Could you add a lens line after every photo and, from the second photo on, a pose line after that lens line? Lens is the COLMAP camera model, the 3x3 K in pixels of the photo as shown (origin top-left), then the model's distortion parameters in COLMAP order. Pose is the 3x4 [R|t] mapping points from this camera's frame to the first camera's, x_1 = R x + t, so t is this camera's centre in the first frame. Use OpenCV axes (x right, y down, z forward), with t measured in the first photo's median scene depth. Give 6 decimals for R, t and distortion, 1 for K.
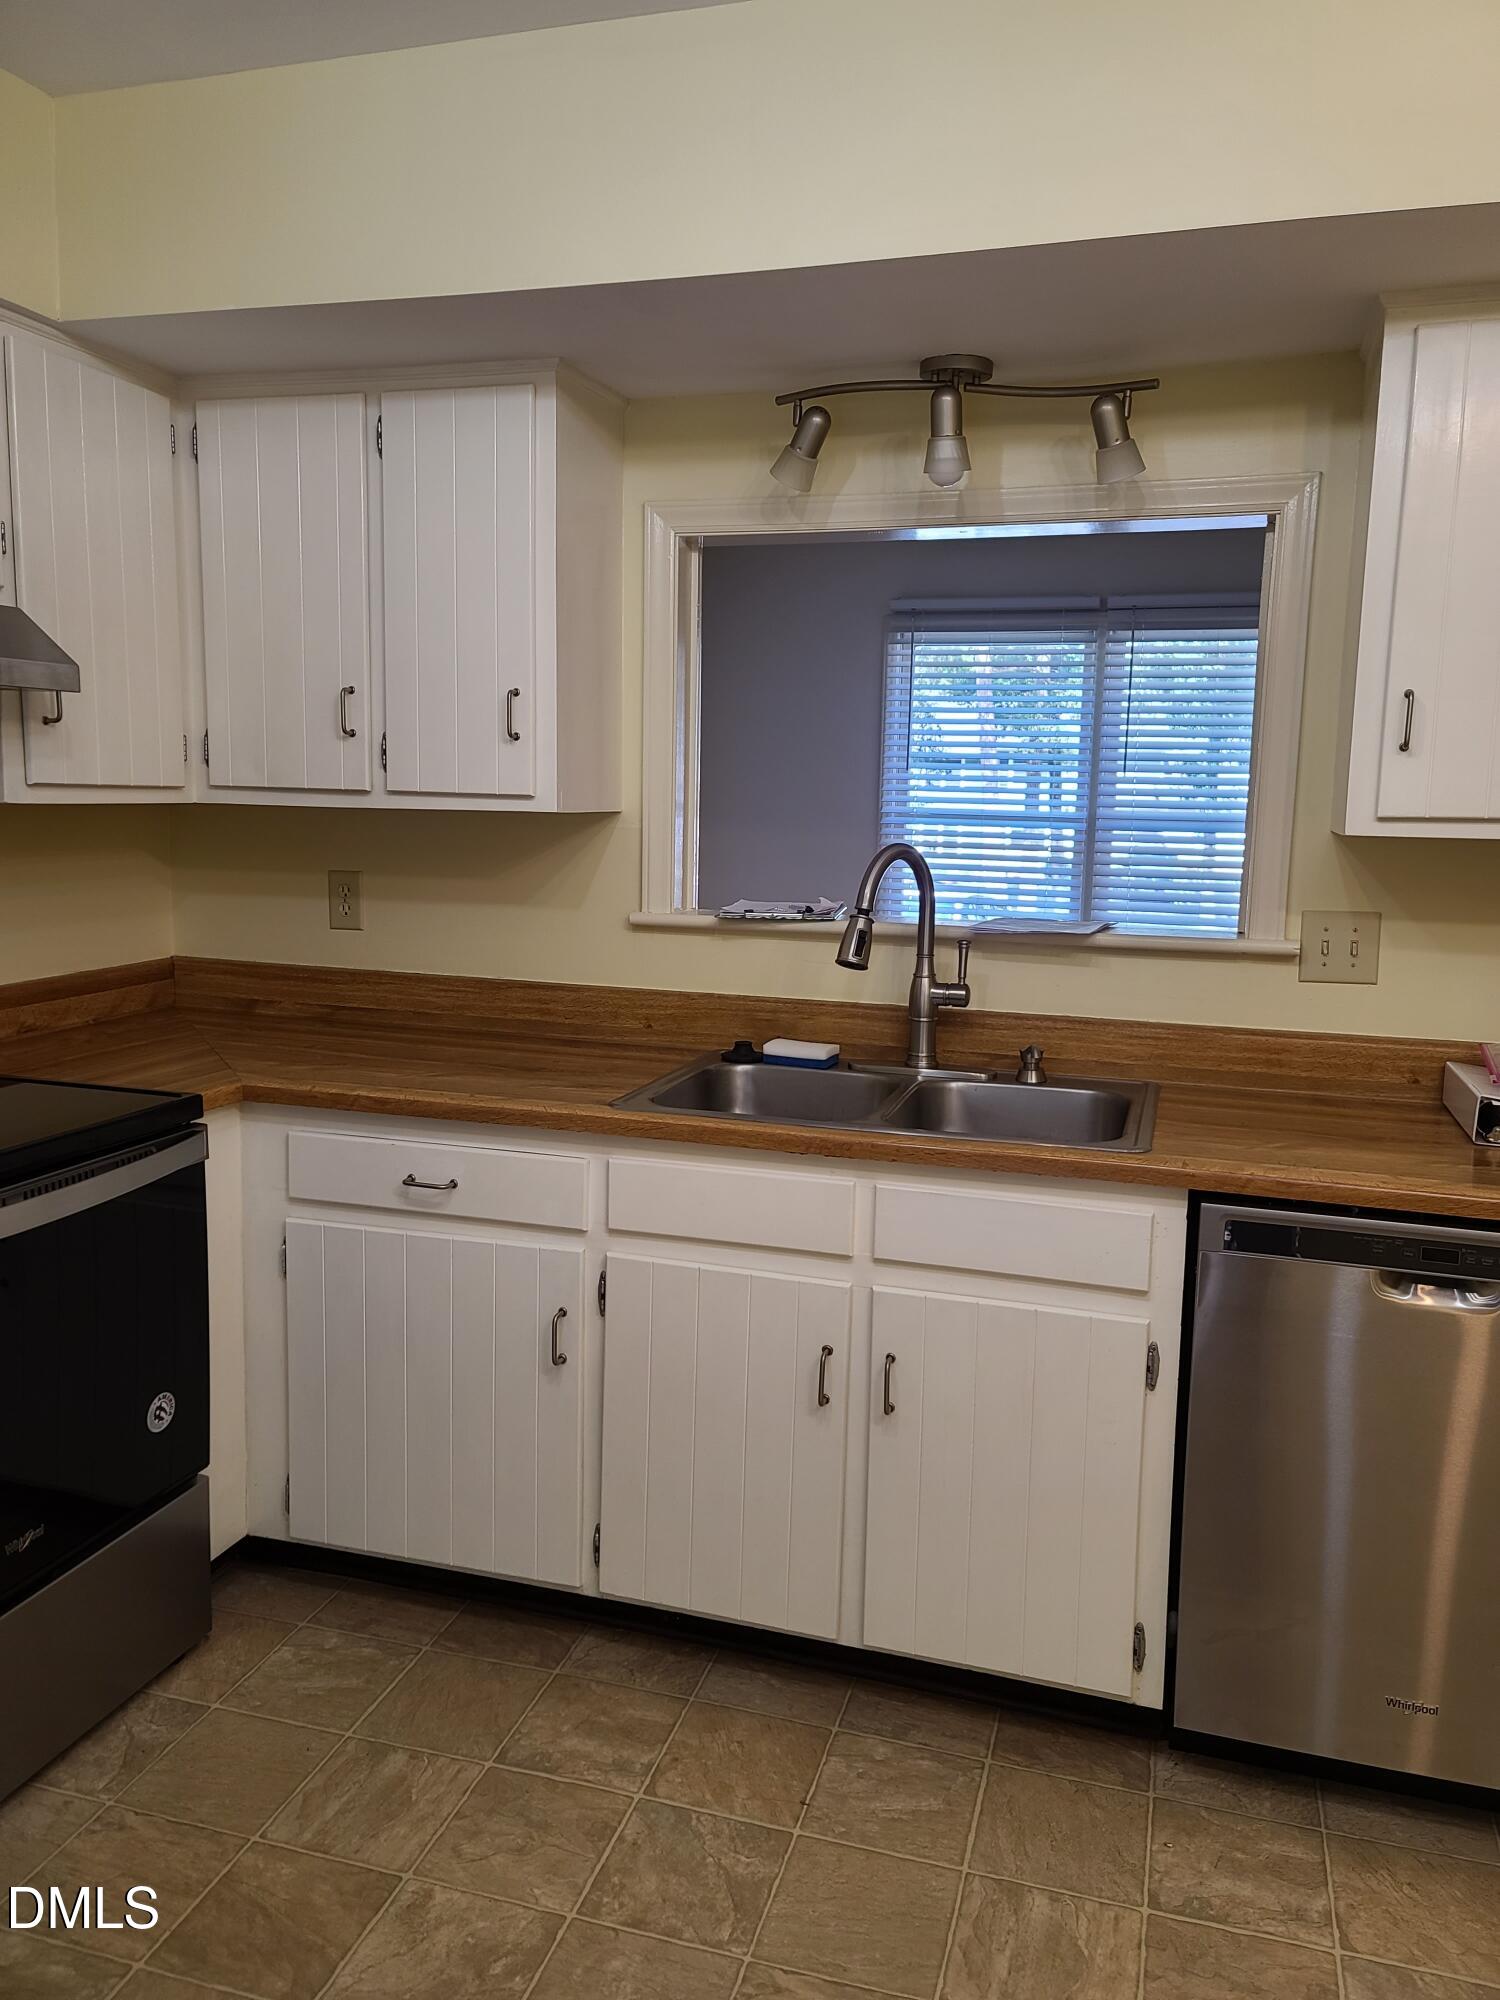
lens RADIAL K [[1475.0, 0, 758.8], [0, 1475.0, 983.5], [0, 0, 1]] dist [0.083031, -0.076584]
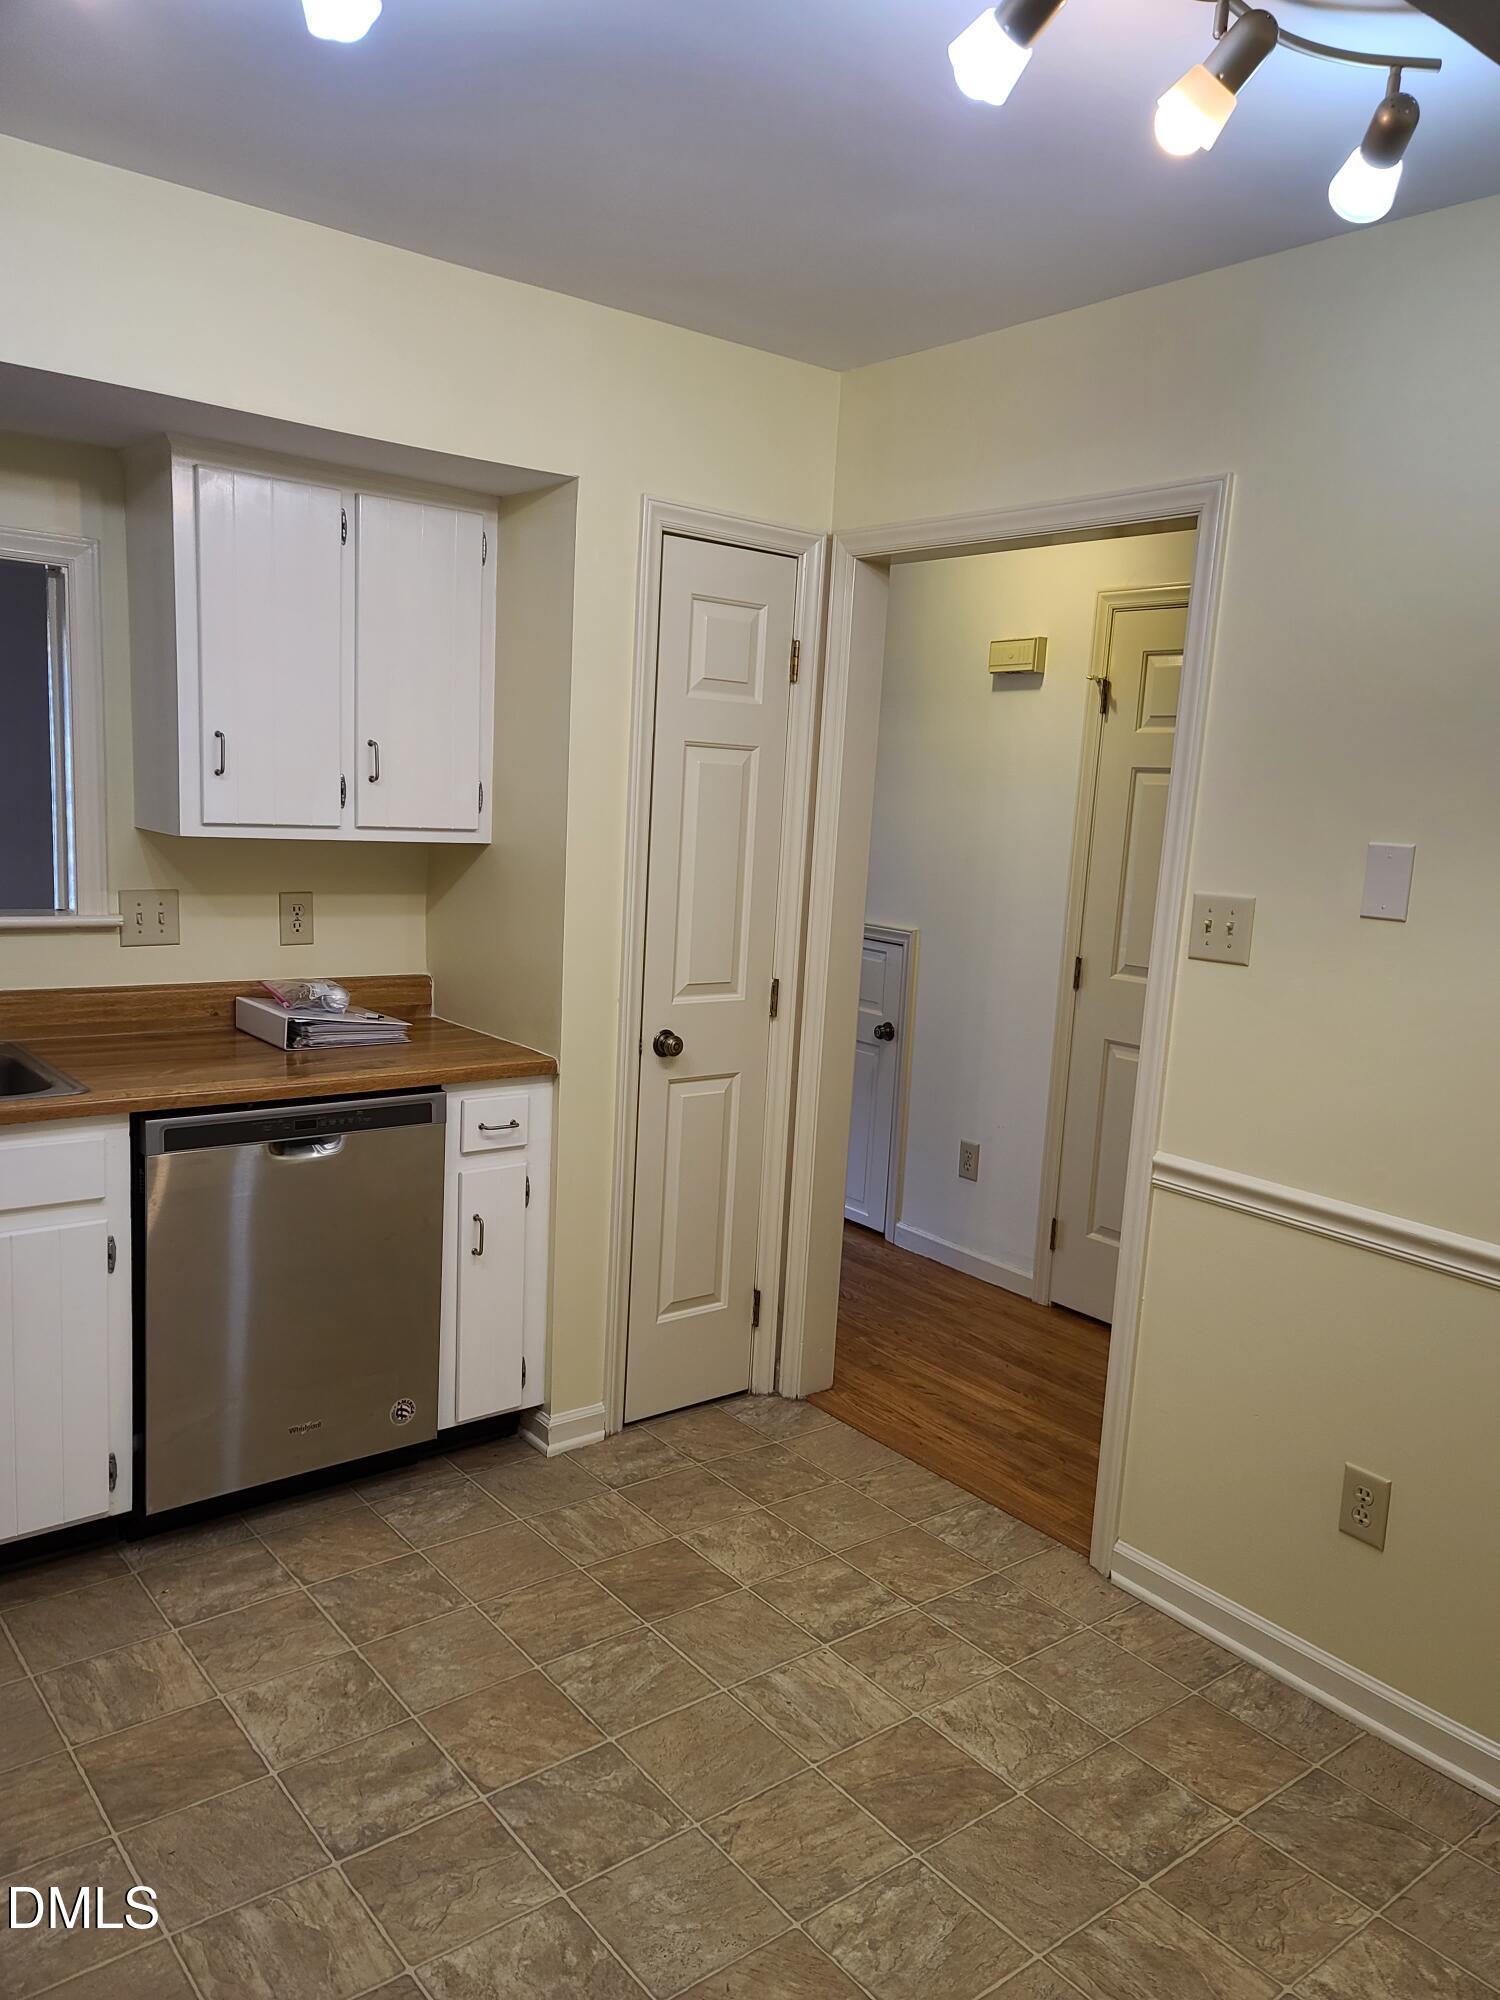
lens RADIAL K [[1469.2, 0, 756.6], [0, 1469.2, 999.3], [0, 0, 1]] dist [0.047447, -0.003486]
pose [[0.568647, -0.107893, 0.815475, -0.448483], [0.063963, 0.994159, 0.086932, -0.039448], [-0.820091, 0.002726, 0.572226, -0.199420]]
